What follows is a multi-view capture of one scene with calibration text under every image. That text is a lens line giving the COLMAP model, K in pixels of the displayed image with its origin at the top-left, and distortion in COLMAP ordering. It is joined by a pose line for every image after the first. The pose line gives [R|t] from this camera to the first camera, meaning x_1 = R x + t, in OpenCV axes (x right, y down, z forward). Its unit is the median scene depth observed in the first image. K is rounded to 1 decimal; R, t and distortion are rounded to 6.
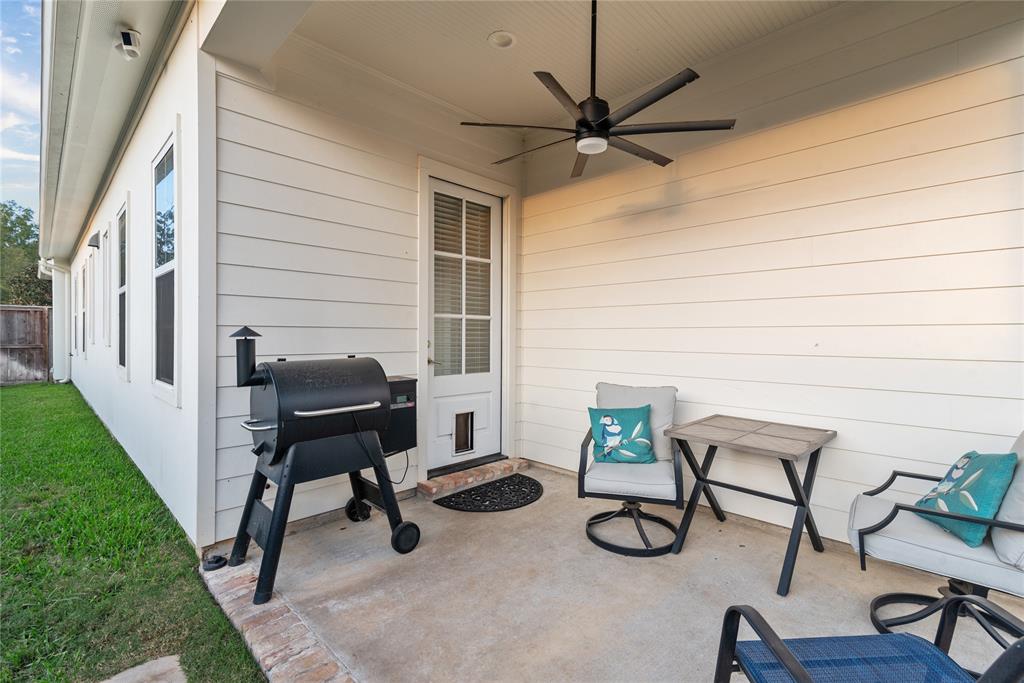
lens RADIAL K [[471.3, 0, 516.4], [0, 471.3, 326.0], [0, 0, 1]] dist [0.000160, 0.000322]
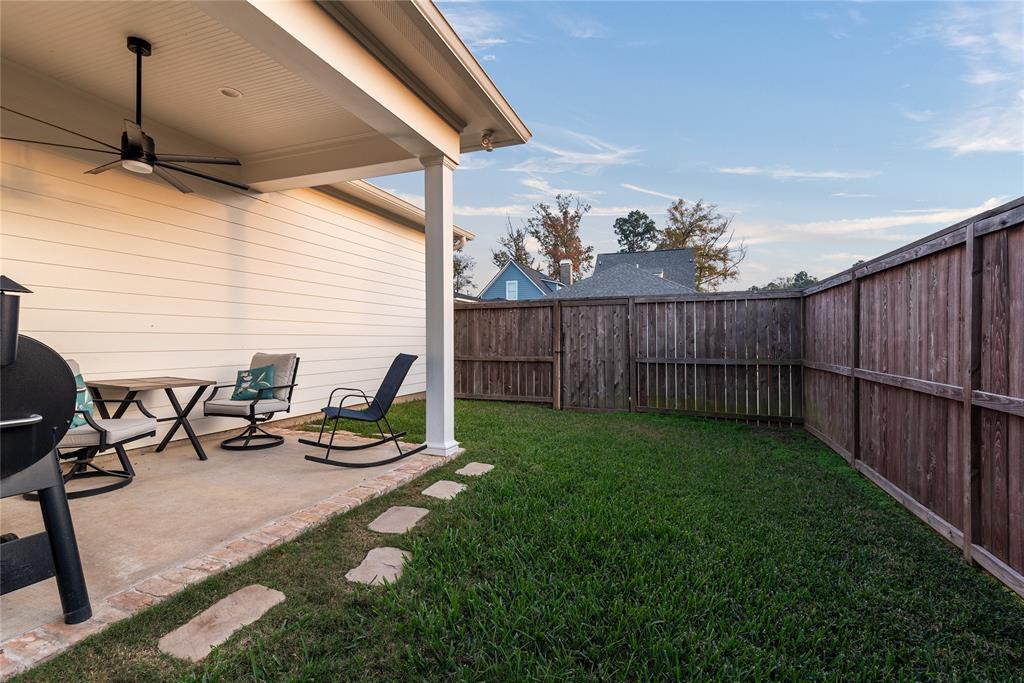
lens RADIAL K [[471.3, 0, 516.4], [0, 471.3, 326.0], [0, 0, 1]] dist [0.000160, 0.000322]
pose [[-0.398782, 0.021419, 0.916796, -1.589661], [-0.001585, 0.999710, -0.024046, 0.093856], [-0.917045, -0.011042, -0.398632, 0.633842]]
